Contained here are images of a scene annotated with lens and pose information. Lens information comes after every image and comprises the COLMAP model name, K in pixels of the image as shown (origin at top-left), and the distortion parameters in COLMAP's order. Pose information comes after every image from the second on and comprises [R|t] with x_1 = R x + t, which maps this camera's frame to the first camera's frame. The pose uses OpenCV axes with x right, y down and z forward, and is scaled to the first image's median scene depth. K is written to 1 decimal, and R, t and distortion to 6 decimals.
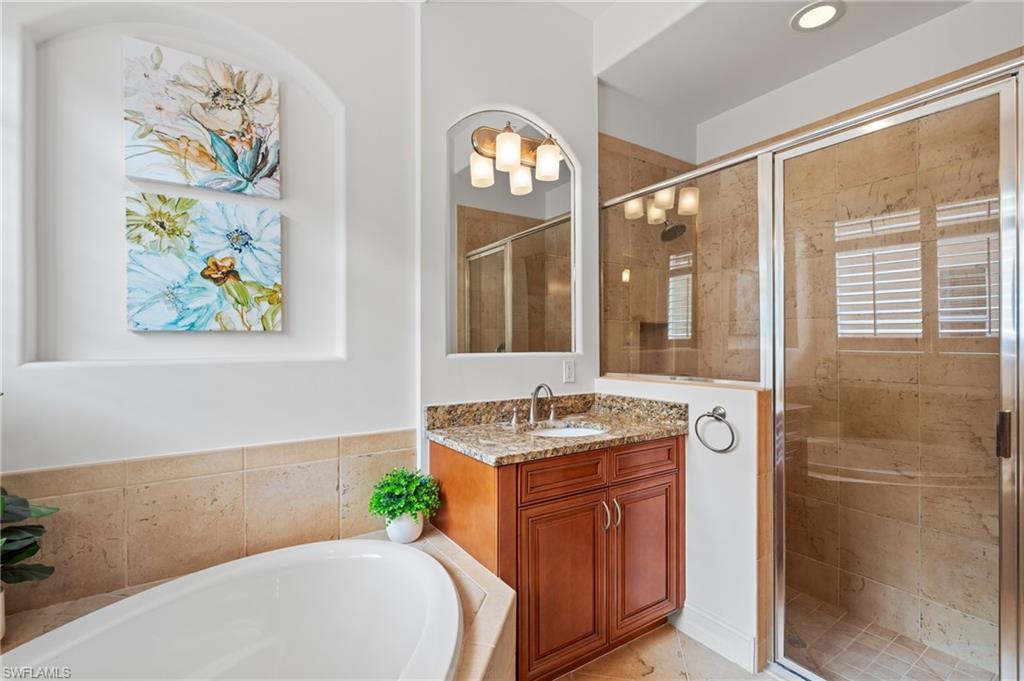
lens RADIAL K [[467.8, 0, 509.7], [0, 467.8, 339.9], [0, 0, 1]] dist [-0.000920, 0.000192]
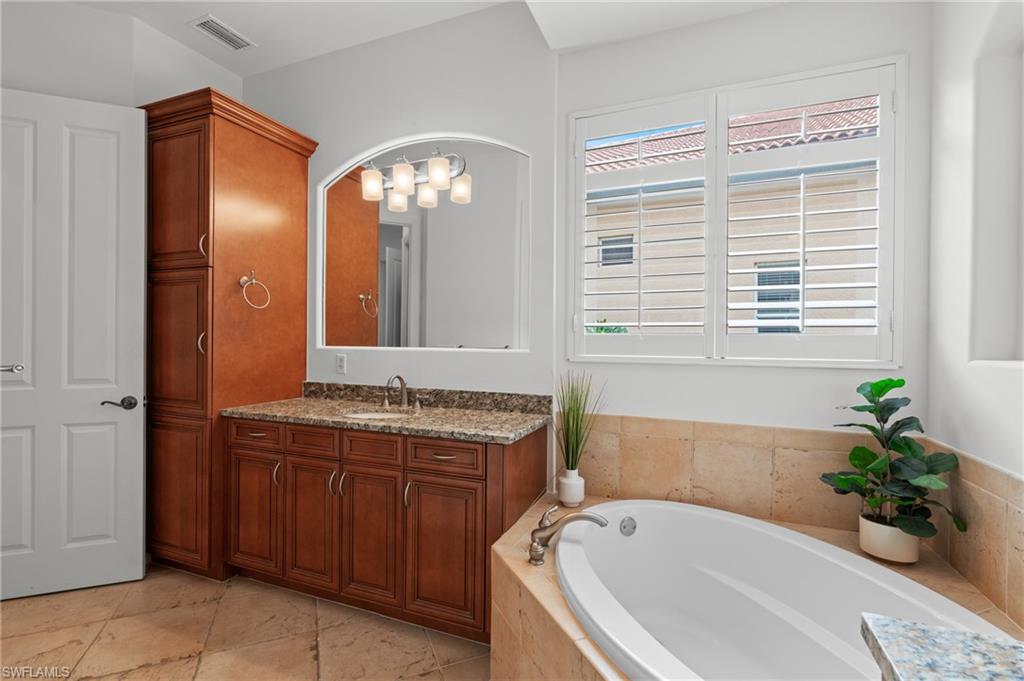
lens RADIAL K [[467.8, 0, 509.7], [0, 467.8, 339.9], [0, 0, 1]] dist [-0.000920, 0.000192]
pose [[-0.827029, -0.003979, -0.562145, 0.397900], [-0.005840, 0.999982, 0.001513, 0.005519], [0.562129, 0.004534, -0.827037, 1.046549]]
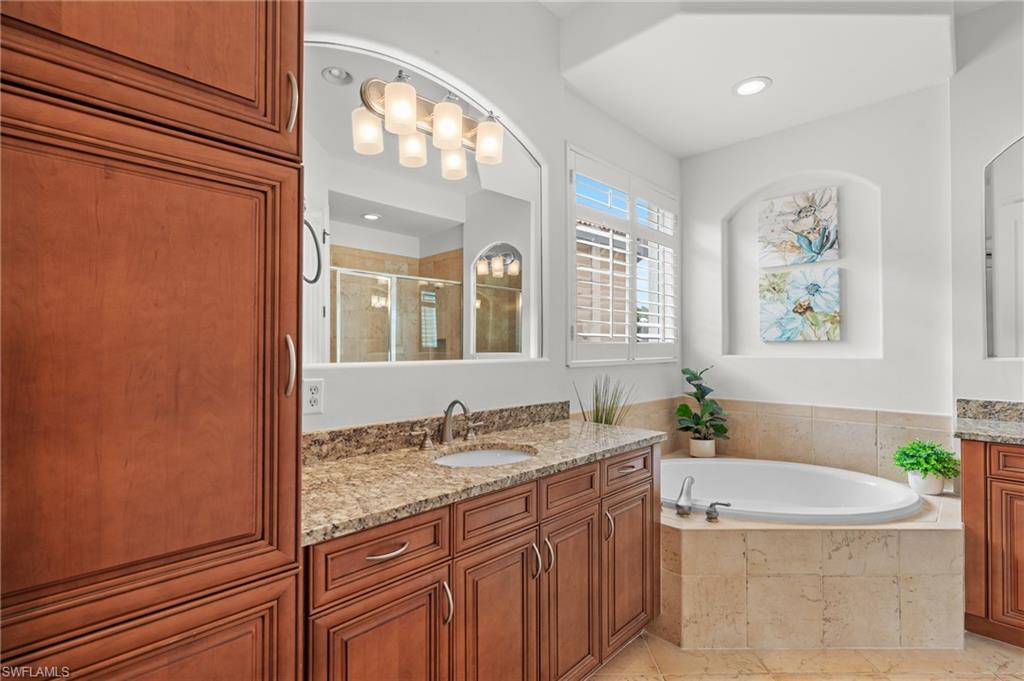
lens RADIAL K [[467.8, 0, 509.7], [0, 467.8, 339.9], [0, 0, 1]] dist [-0.000920, 0.000192]
pose [[0.201399, -0.014697, -0.979399, 0.920428], [0.001692, 0.999891, -0.014657, 0.002304], [0.979508, 0.001295, 0.201402, -0.479612]]
